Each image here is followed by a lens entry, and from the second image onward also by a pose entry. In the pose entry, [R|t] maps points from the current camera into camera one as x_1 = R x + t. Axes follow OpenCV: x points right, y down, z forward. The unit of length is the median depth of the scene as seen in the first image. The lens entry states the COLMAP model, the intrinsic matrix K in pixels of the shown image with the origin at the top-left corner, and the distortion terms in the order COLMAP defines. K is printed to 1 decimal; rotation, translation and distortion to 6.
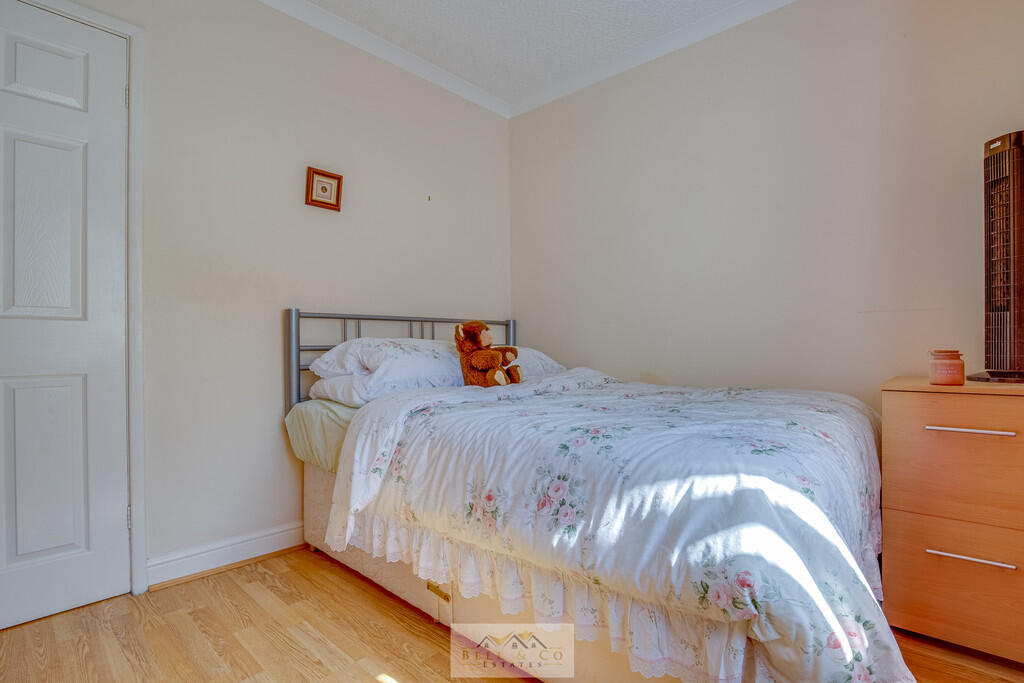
lens RADIAL K [[495.8, 0, 514.3], [0, 495.8, 346.7], [0, 0, 1]] dist [-0.002867, 0.000018]
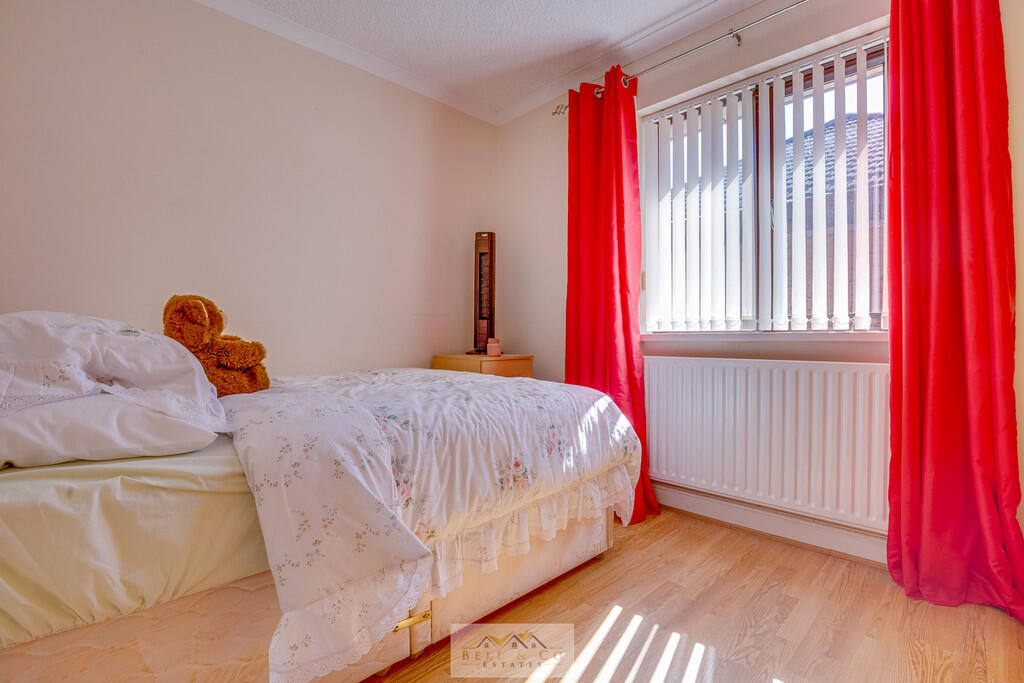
lens RADIAL K [[471.7, 0, 516.6], [0, 471.7, 340.8], [0, 0, 1]] dist [-0.003036, -0.000333]
pose [[0.055703, -0.005935, 0.998430, -1.157799], [0.002076, 0.999981, 0.005829, 0.006772], [-0.998445, 0.001748, 0.055714, 0.938439]]
